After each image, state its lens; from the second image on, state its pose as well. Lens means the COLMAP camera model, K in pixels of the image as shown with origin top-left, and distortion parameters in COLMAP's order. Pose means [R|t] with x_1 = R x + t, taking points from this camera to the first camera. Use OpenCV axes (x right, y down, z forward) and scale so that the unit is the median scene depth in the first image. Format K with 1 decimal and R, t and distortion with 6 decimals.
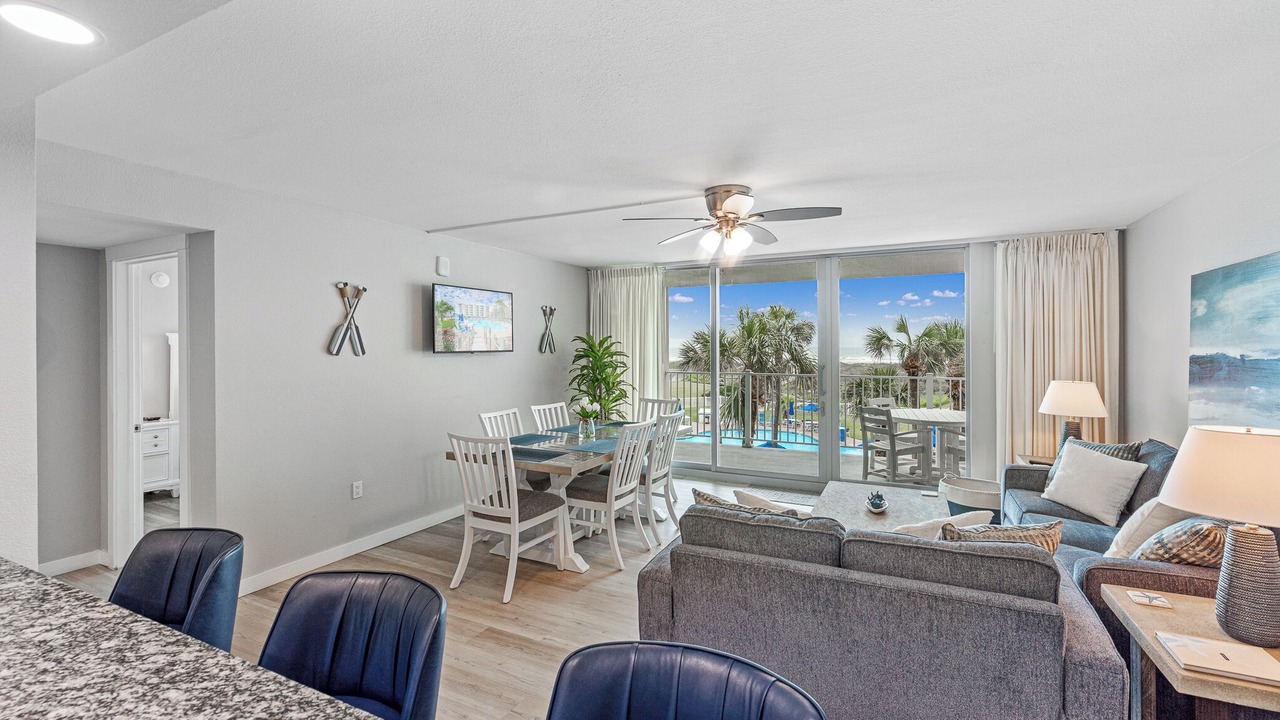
lens RADIAL K [[561.5, 0, 637.7], [0, 561.5, 342.9], [0, 0, 1]] dist [-0.002803, 0.001408]
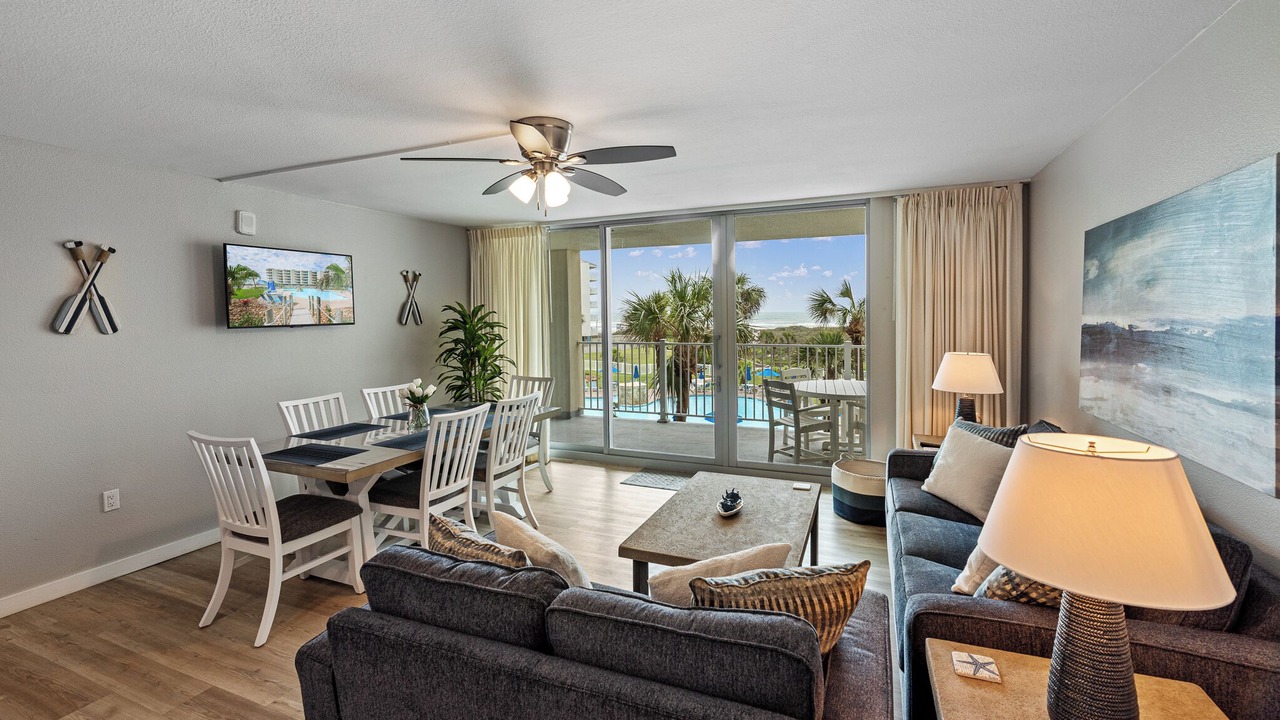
lens RADIAL K [[567.0, 0, 641.9], [0, 567.0, 325.5], [0, 0, 1]] dist [0.003212, -0.000946]
pose [[0.997590, -0.010458, 0.068598, 0.206432], [0.008407, 0.999511, 0.030119, -0.006738], [-0.068879, -0.029470, 0.997190, 0.145620]]
